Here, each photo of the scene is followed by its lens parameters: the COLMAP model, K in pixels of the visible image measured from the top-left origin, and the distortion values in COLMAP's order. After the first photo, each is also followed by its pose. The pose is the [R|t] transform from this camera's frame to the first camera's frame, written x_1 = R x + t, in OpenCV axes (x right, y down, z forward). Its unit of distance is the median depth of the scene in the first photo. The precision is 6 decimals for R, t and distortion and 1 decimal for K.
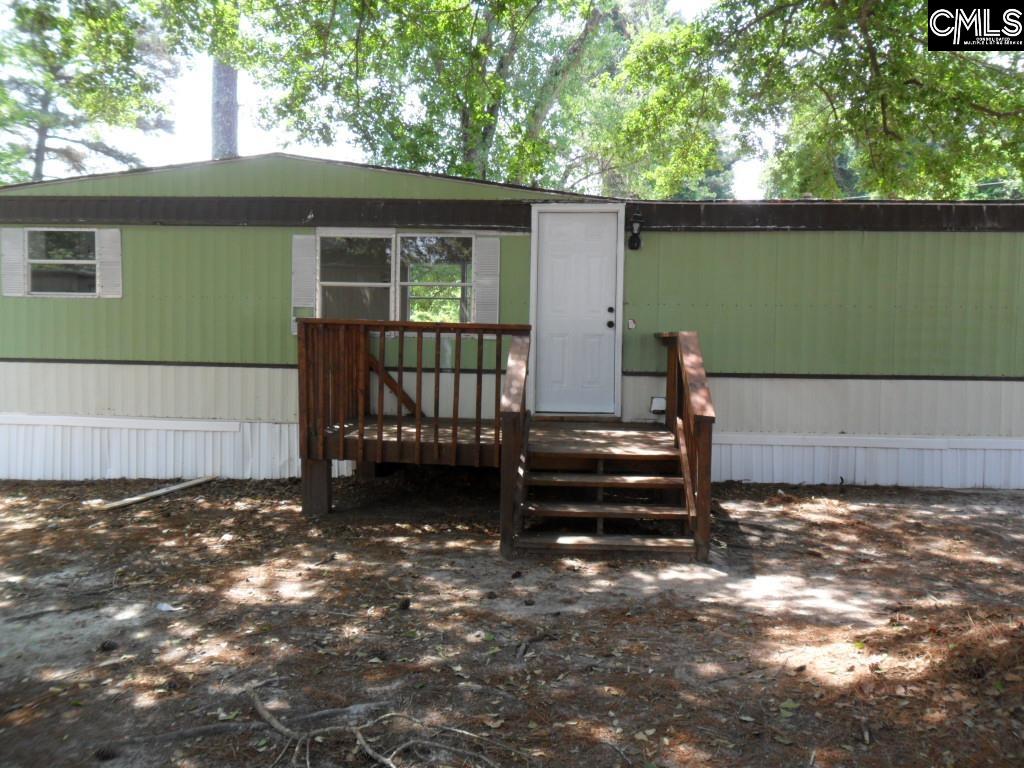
lens RADIAL K [[852.4, 0, 512.0], [0, 852.4, 384.0], [0, 0, 1]] dist [-0.003691, 0.009289]
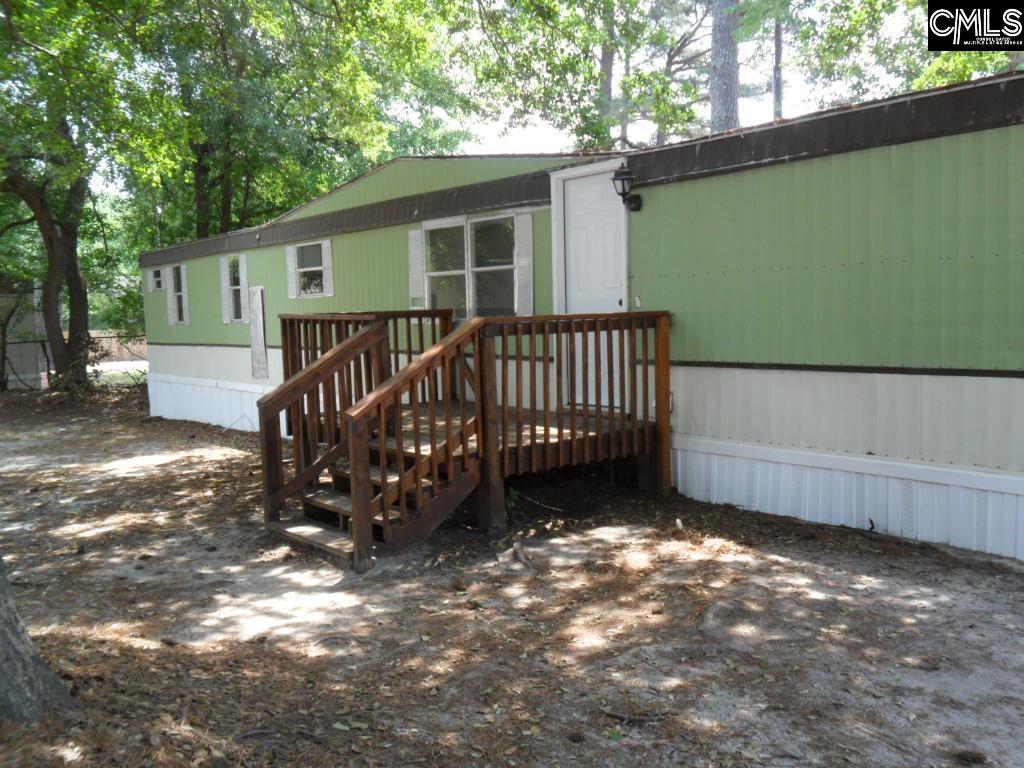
lens RADIAL K [[922.7, 0, 512.0], [0, 922.7, 384.0], [0, 0, 1]] dist [-0.043094, -0.003048]
pose [[0.692582, 0.023448, -0.720958, 0.712457], [-0.010920, 0.999698, 0.022024, -0.009828], [0.721256, -0.007381, 0.692629, 0.303316]]
